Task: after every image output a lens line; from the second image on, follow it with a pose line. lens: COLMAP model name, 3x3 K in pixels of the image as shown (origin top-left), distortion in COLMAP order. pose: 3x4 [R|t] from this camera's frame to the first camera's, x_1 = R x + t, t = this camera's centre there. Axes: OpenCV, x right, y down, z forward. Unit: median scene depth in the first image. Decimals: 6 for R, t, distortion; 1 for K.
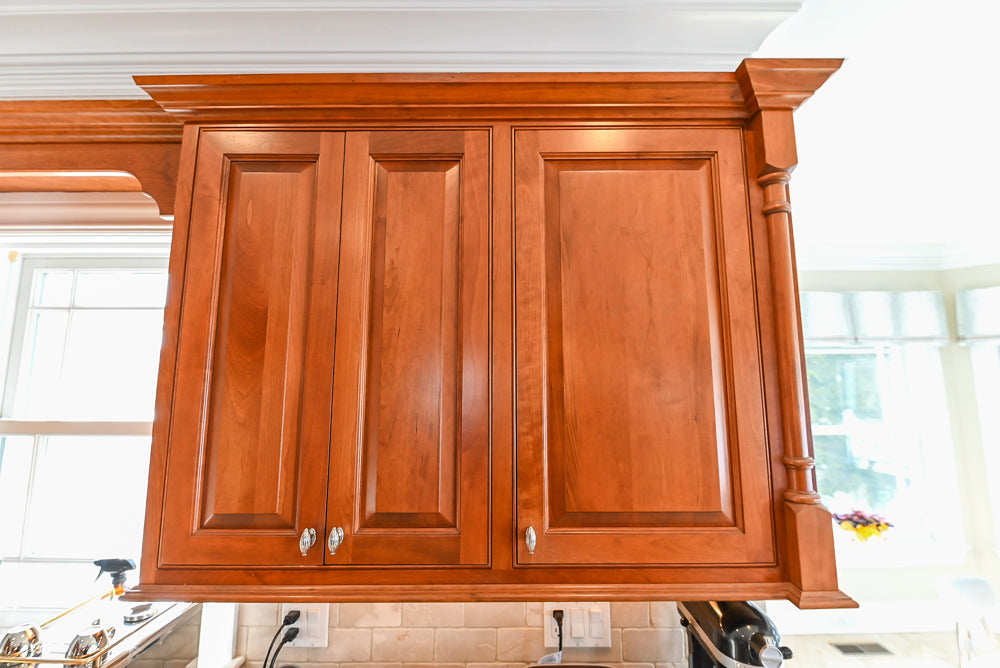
lens RADIAL K [[426.4, 0, 503.6], [0, 426.4, 326.2], [0, 0, 1]] dist [0.012110, -0.009820]
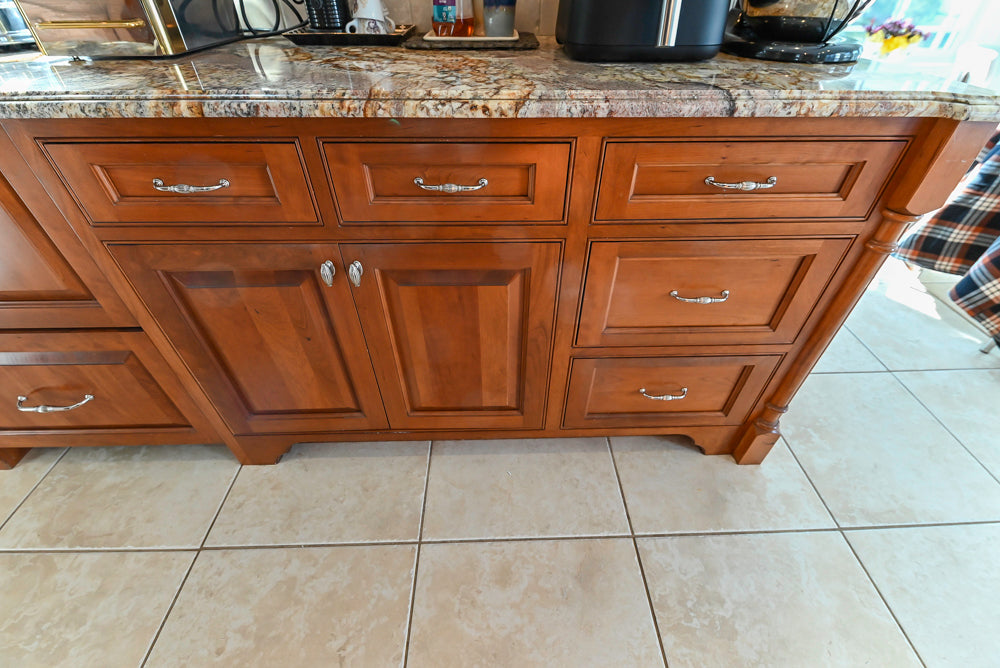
lens RADIAL K [[426.4, 0, 503.6], [0, 426.4, 326.2], [0, 0, 1]] dist [0.012110, -0.009820]
pose [[0.999556, -0.011640, 0.027438, -0.167460], [-0.012393, 0.674922, 0.737785, 0.813049], [-0.027106, -0.737797, 0.674478, -0.255604]]
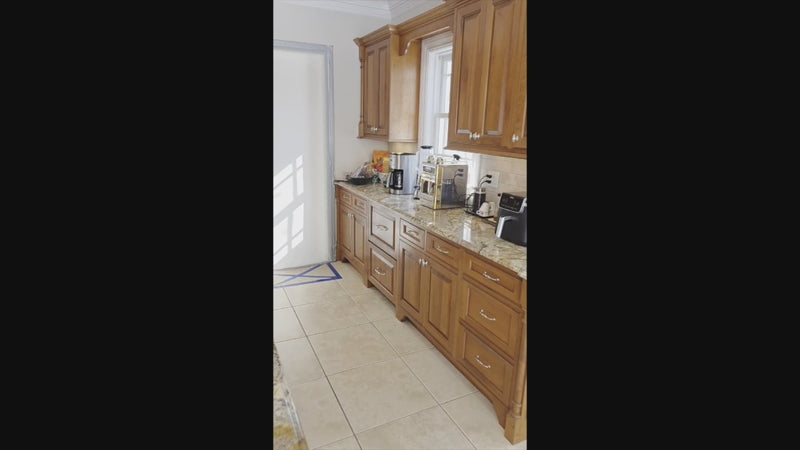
lens RADIAL K [[382.5, 0, 402.3], [0, 382.5, 227.9], [0, 0, 1]] dist [-0.000571, -0.000041]
pose [[0.448269, 0.249844, -0.858273, 2.028715], [0.084370, 0.944034, 0.318874, 0.137618], [0.889908, -0.215354, 0.402102, -0.890345]]
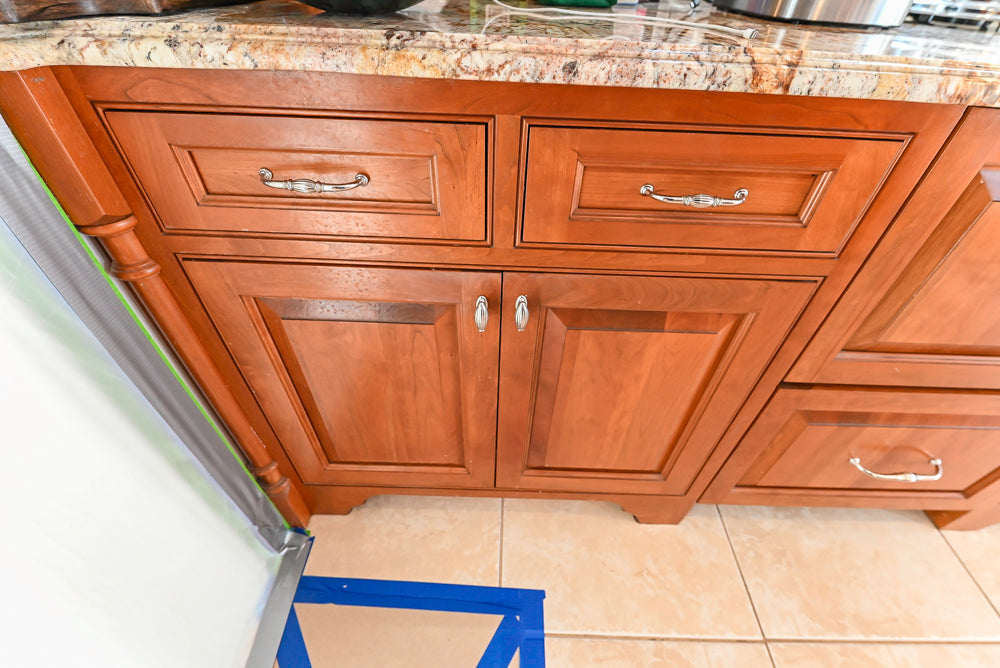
lens RADIAL K [[417.0, 0, 506.9], [0, 417.0, 325.8], [0, 0, 1]] dist [0.007412, -0.007652]
pose [[0.999130, 0.040389, 0.010378, -2.200751], [-0.034424, 0.658348, 0.751926, 0.941769], [0.023537, -0.751629, 0.659165, 0.000367]]
